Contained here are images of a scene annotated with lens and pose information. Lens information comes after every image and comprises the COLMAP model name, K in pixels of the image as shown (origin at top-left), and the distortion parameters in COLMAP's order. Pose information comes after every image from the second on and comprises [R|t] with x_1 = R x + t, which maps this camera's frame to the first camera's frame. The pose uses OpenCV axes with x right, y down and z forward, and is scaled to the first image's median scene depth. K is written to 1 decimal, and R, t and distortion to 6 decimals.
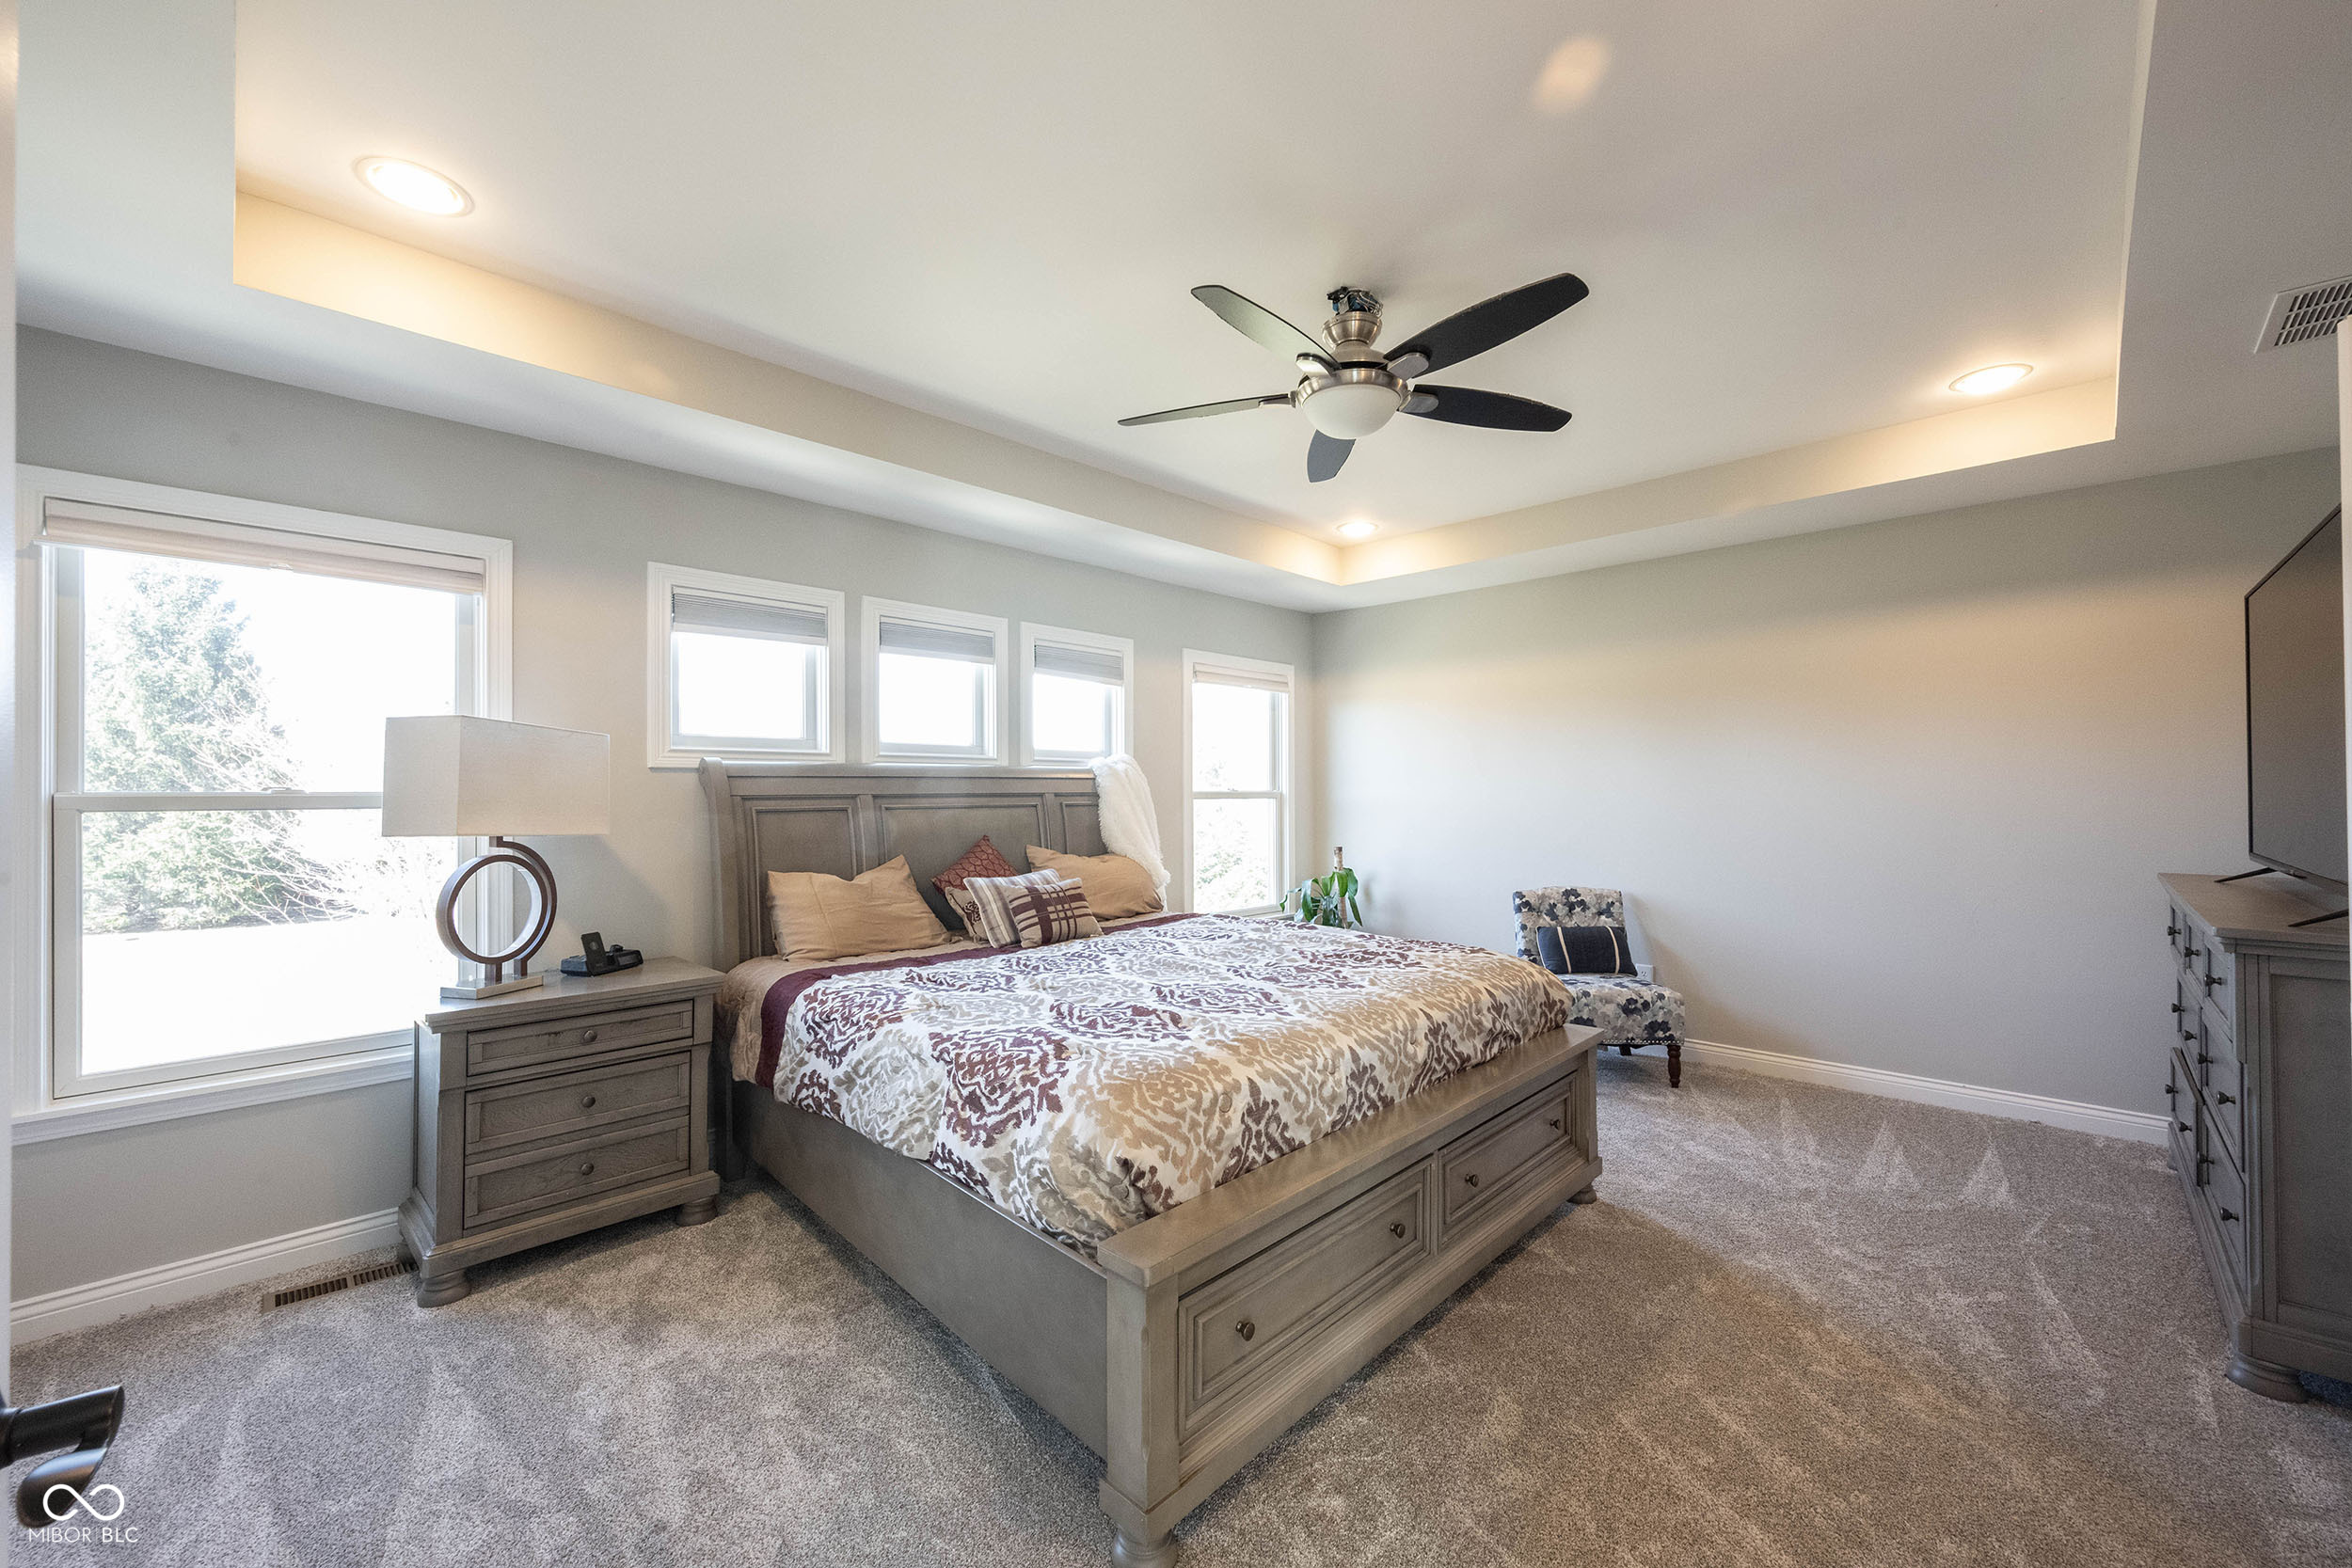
lens RADIAL K [[935.6, 0, 1168.0], [0, 935.6, 783.7], [0, 0, 1]] dist [-0.000239, -0.000313]
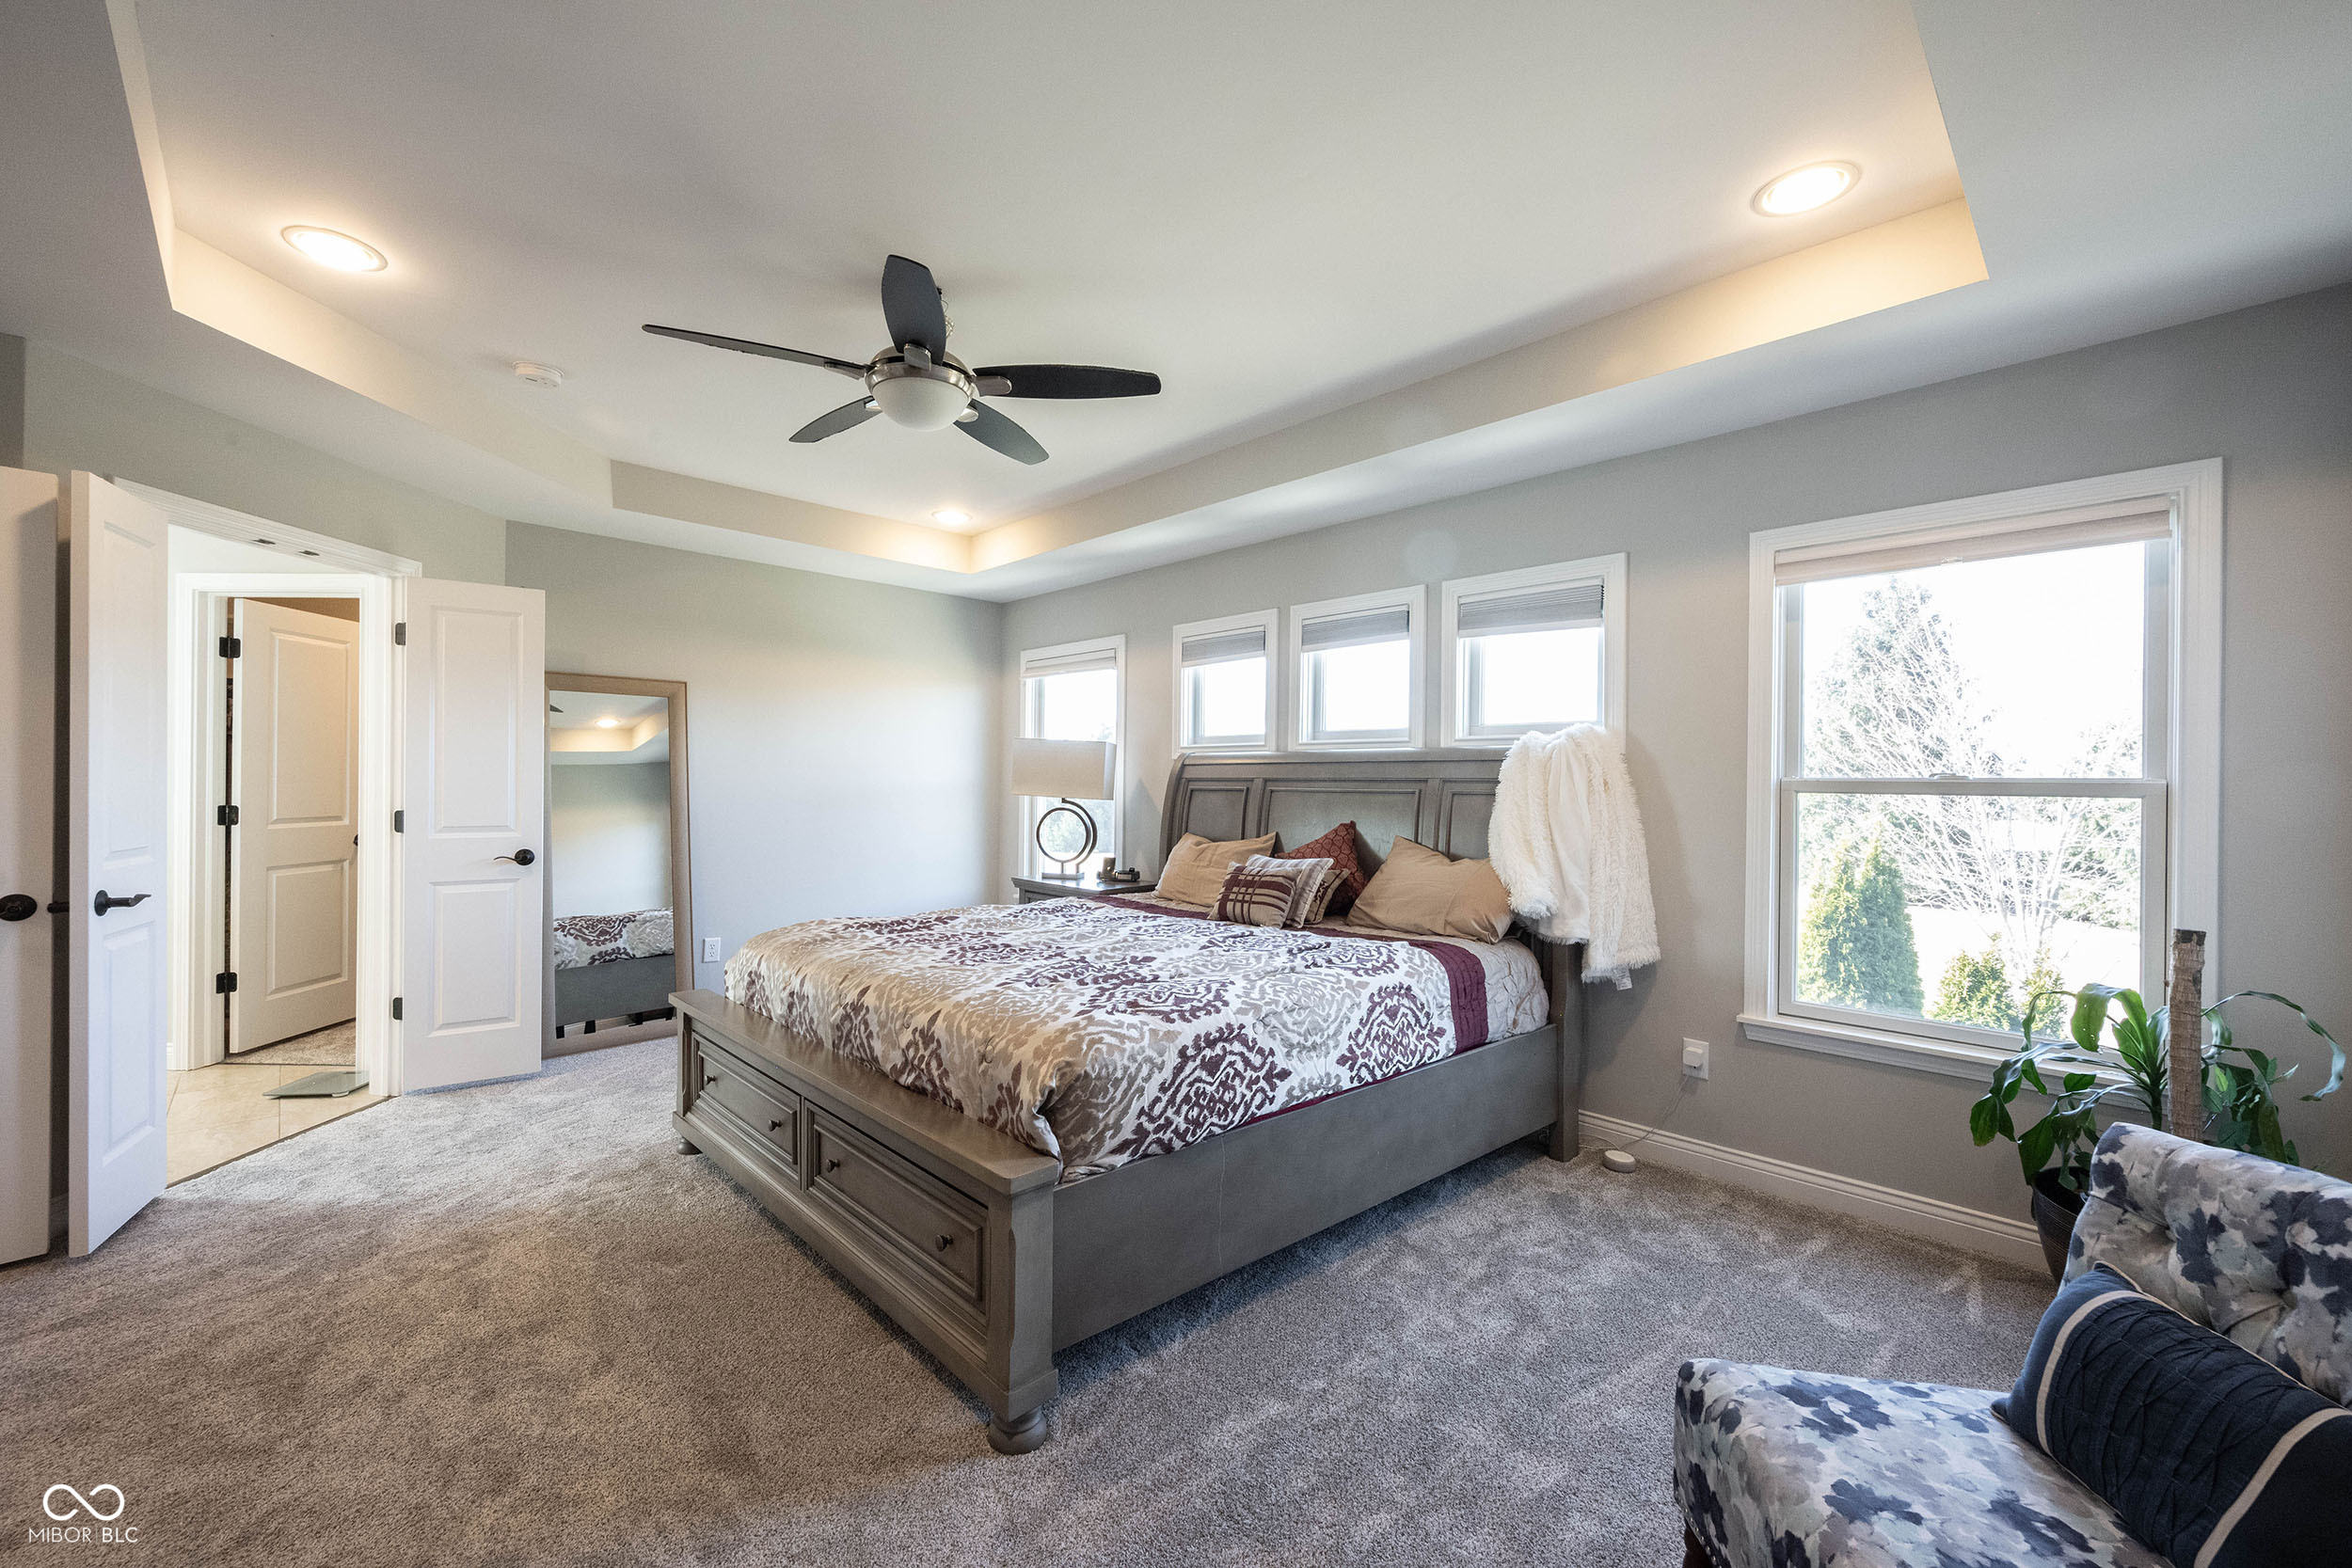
lens RADIAL K [[953.6, 0, 1183.7], [0, 953.6, 779.8], [0, 0, 1]] dist [0.042531, -0.000125]
pose [[-0.025921, 0.006235, -0.999645, 0.855817], [0.004965, 0.999969, 0.006108, 0.005249], [0.999652, -0.004805, -0.025951, 0.893464]]
